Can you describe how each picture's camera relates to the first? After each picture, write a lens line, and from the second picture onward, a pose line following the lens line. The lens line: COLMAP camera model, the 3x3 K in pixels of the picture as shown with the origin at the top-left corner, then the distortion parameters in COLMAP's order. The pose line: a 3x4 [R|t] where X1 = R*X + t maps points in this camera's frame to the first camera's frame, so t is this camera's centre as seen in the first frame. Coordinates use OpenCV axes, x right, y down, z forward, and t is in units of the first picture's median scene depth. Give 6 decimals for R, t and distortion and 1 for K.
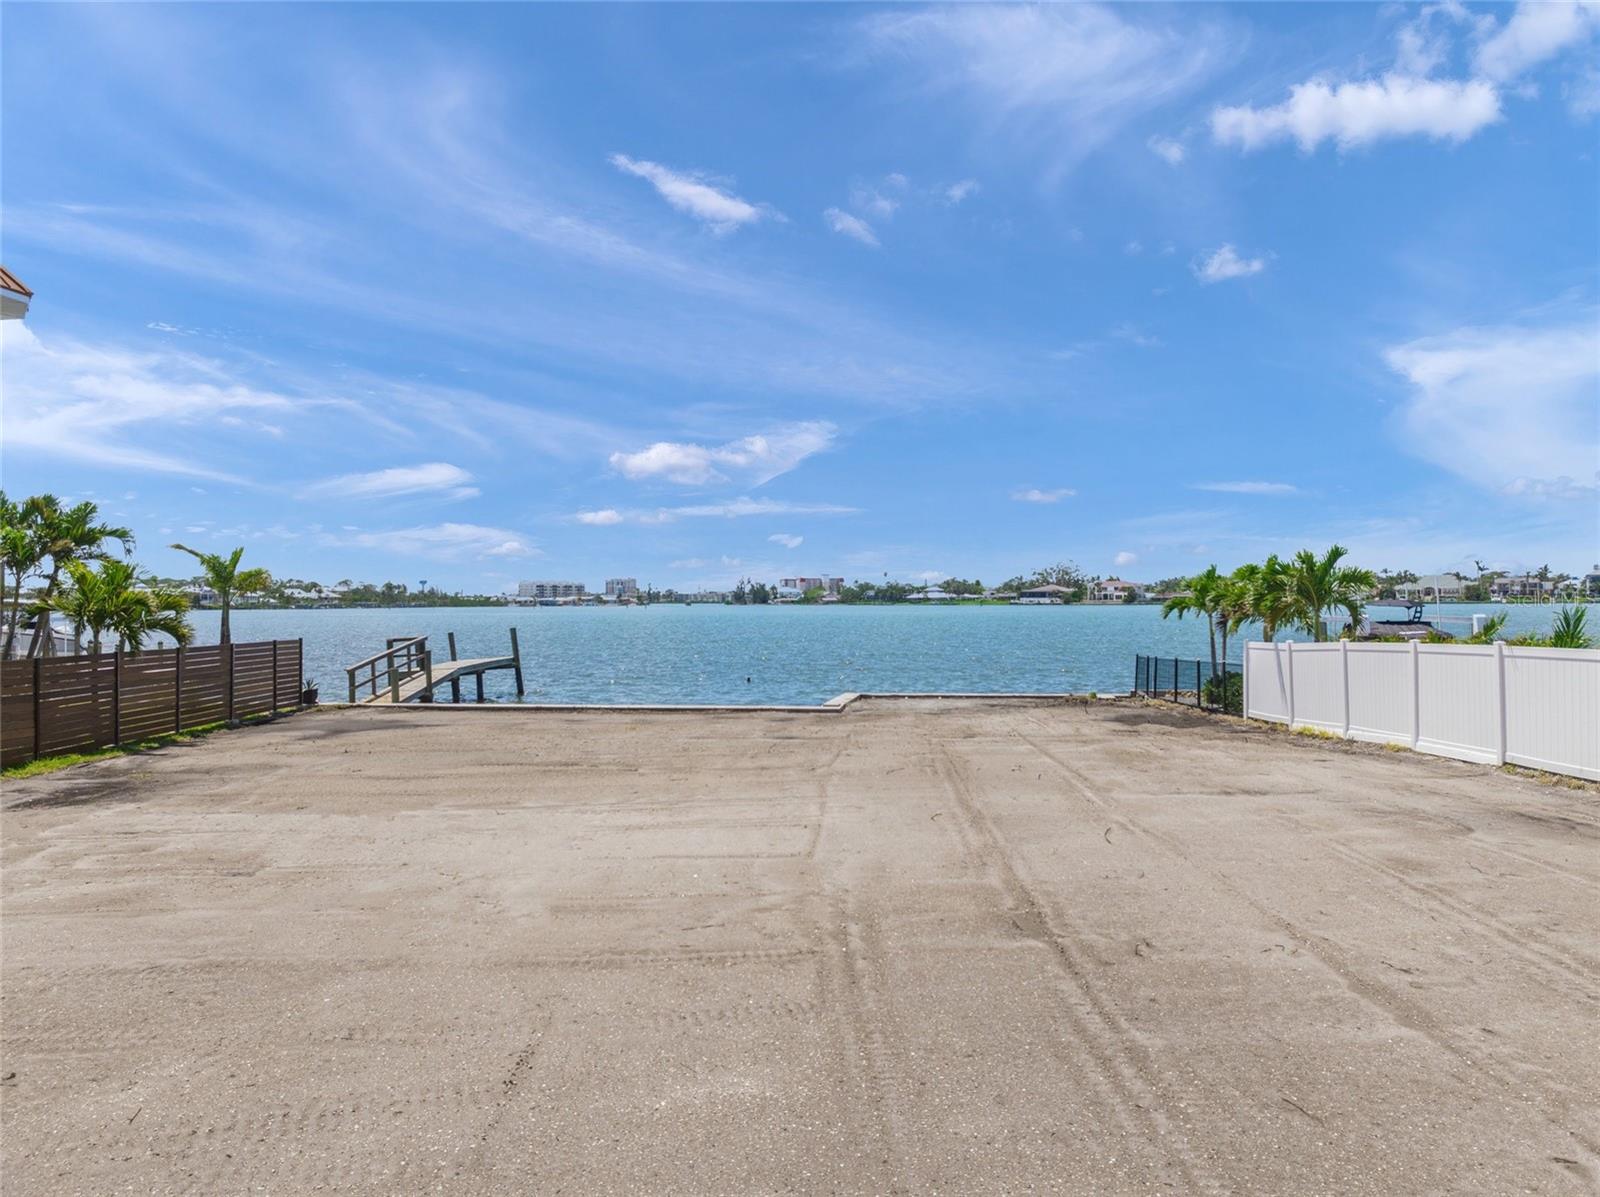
lens RADIAL K [[1121.8, 0, 808.4], [0, 1121.8, 605.4], [0, 0, 1]] dist [-0.022132, -0.026114]
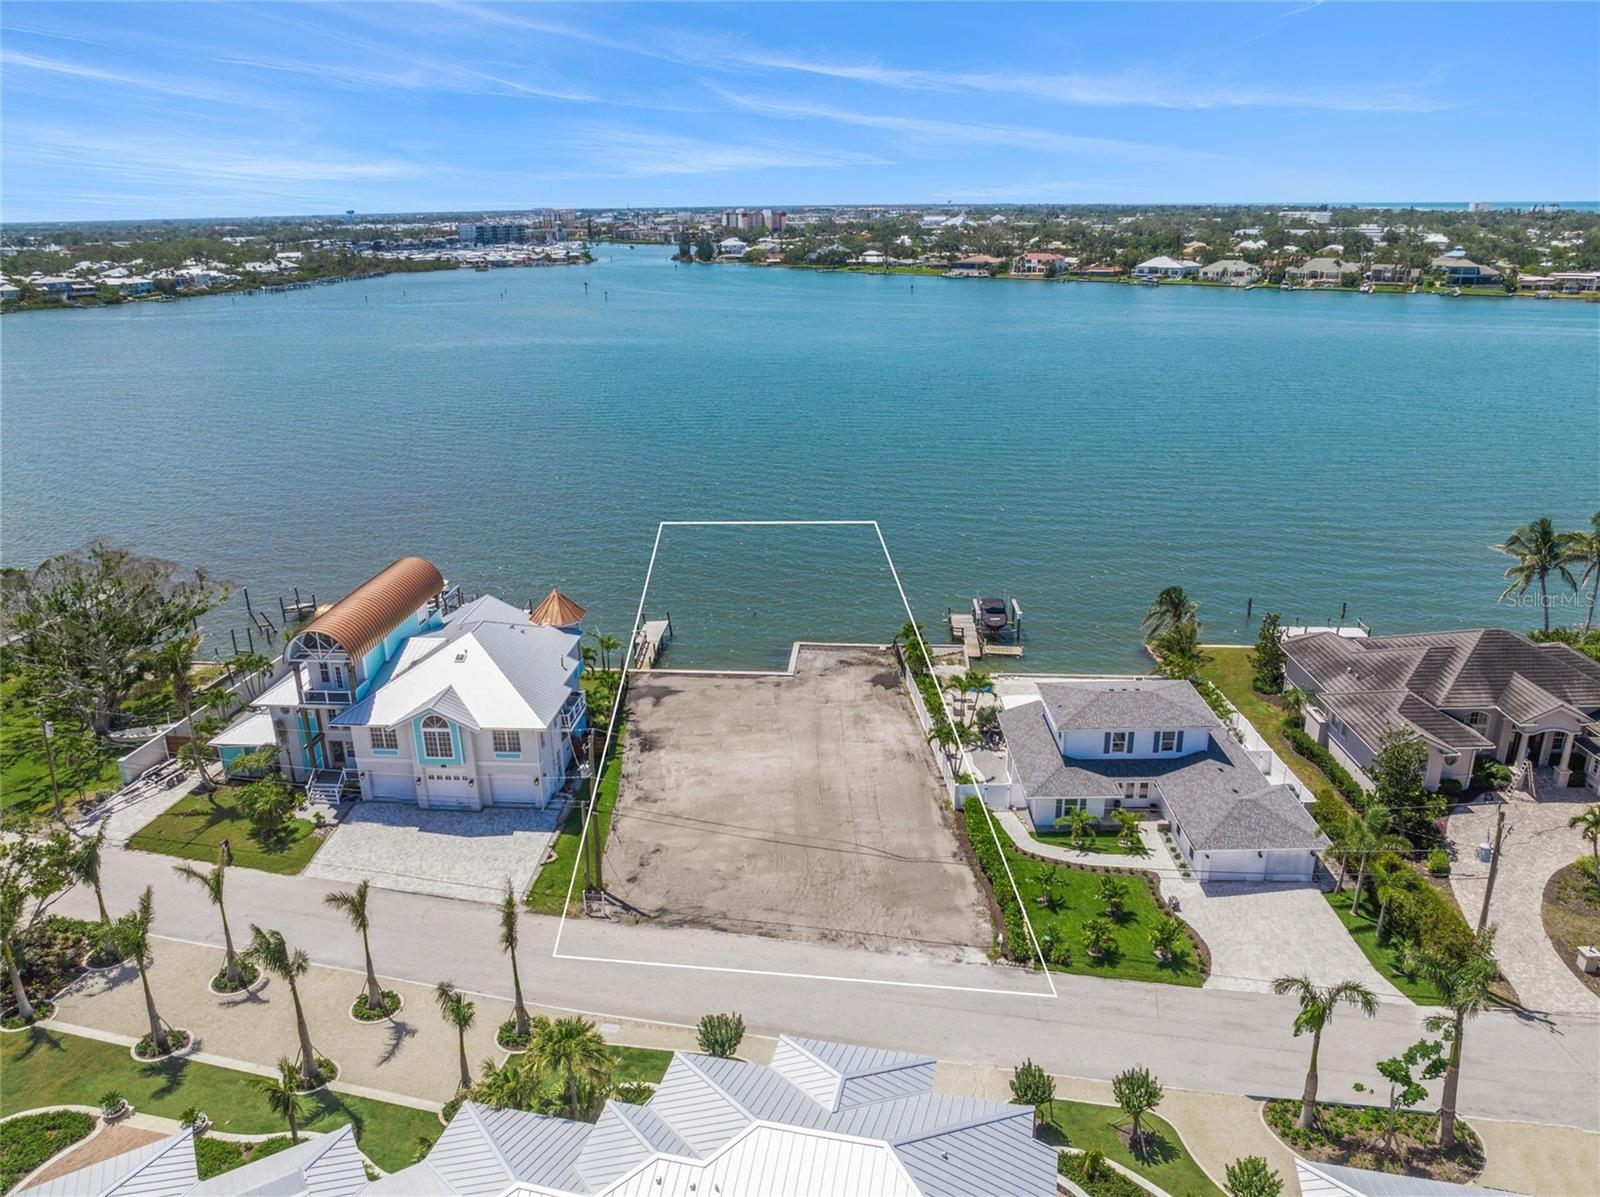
lens RADIAL K [[1107.6, 0, 800.0], [0, 1107.6, 598.5], [0, 0, 1]] dist [-0.010415, -0.031972]
pose [[0.998989, -0.023695, 0.038217, -0.002932], [0.009889, 0.944863, 0.327316, -0.048408], [-0.043865, -0.326607, 0.944142, -0.082411]]
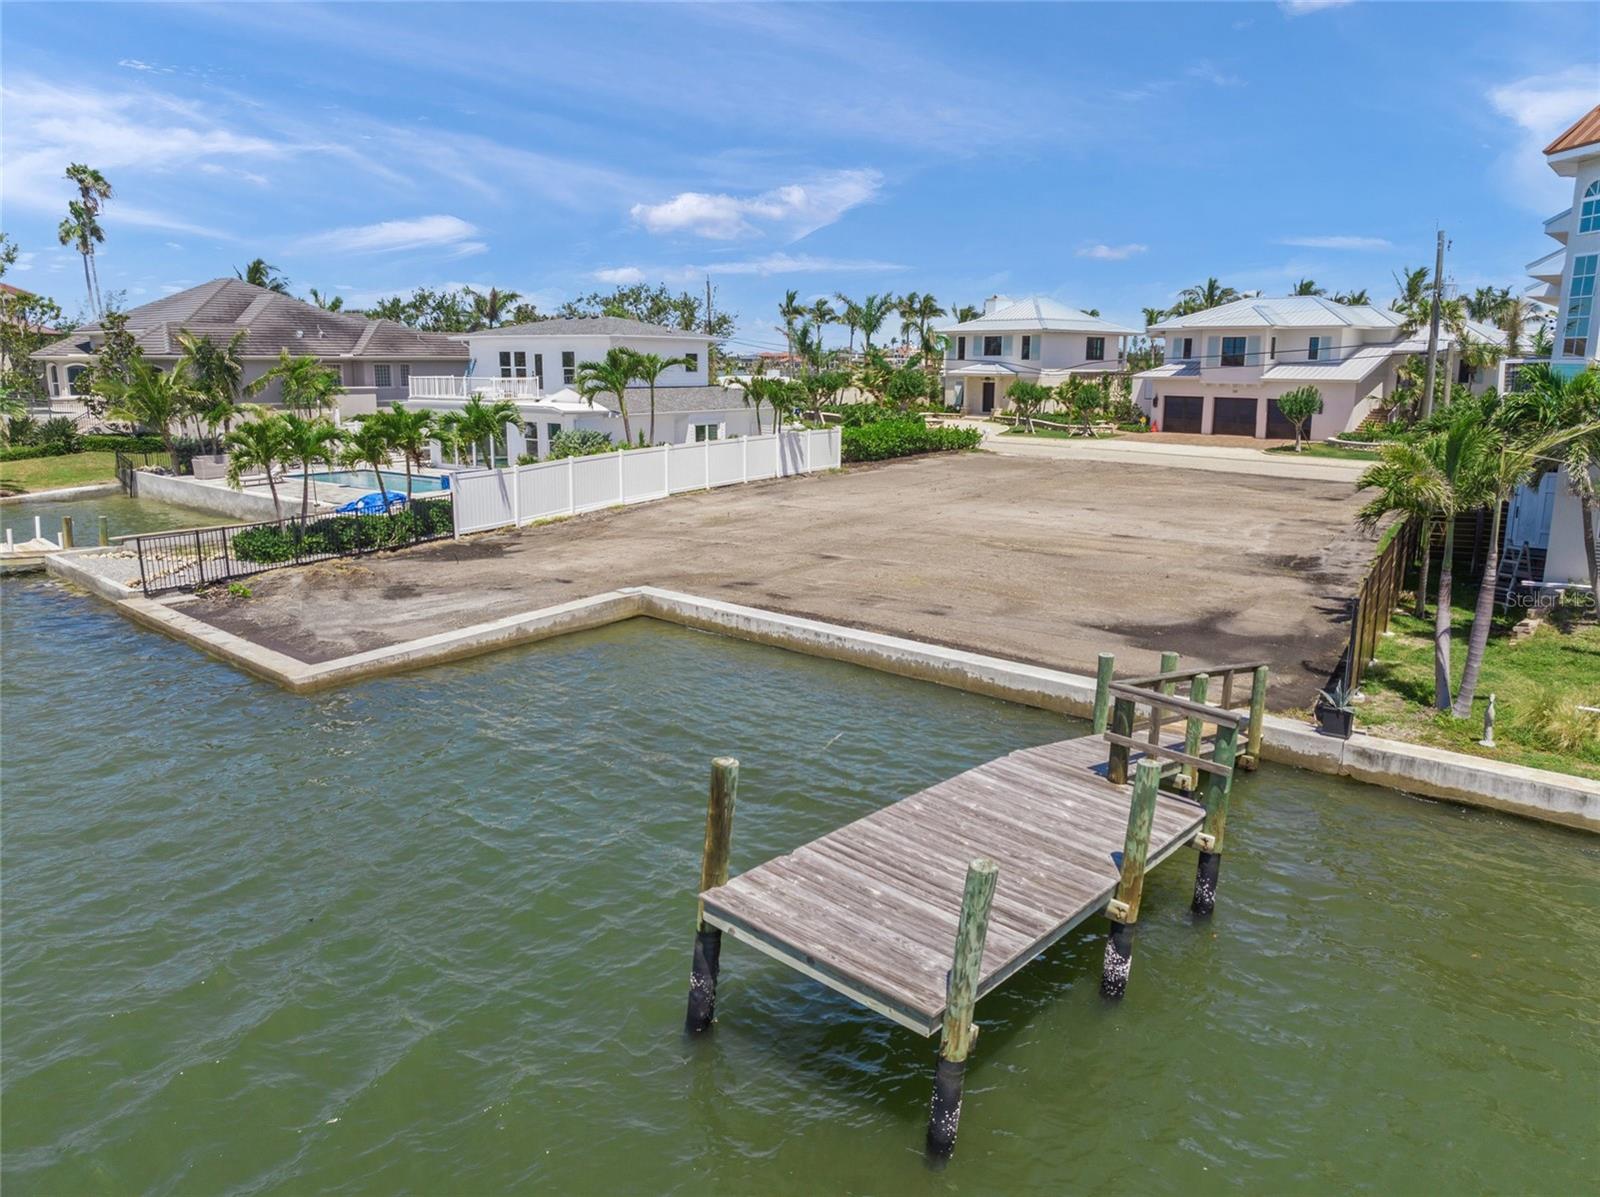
lens RADIAL K [[1121.8, 0, 808.4], [0, 1121.8, 605.4], [0, 0, 1]] dist [-0.022132, -0.026114]
pose [[-0.834065, -0.114248, 0.539706, -0.022114], [0.002185, 0.977629, 0.210326, -0.003096], [-0.551661, 0.176605, -0.815157, 0.065620]]
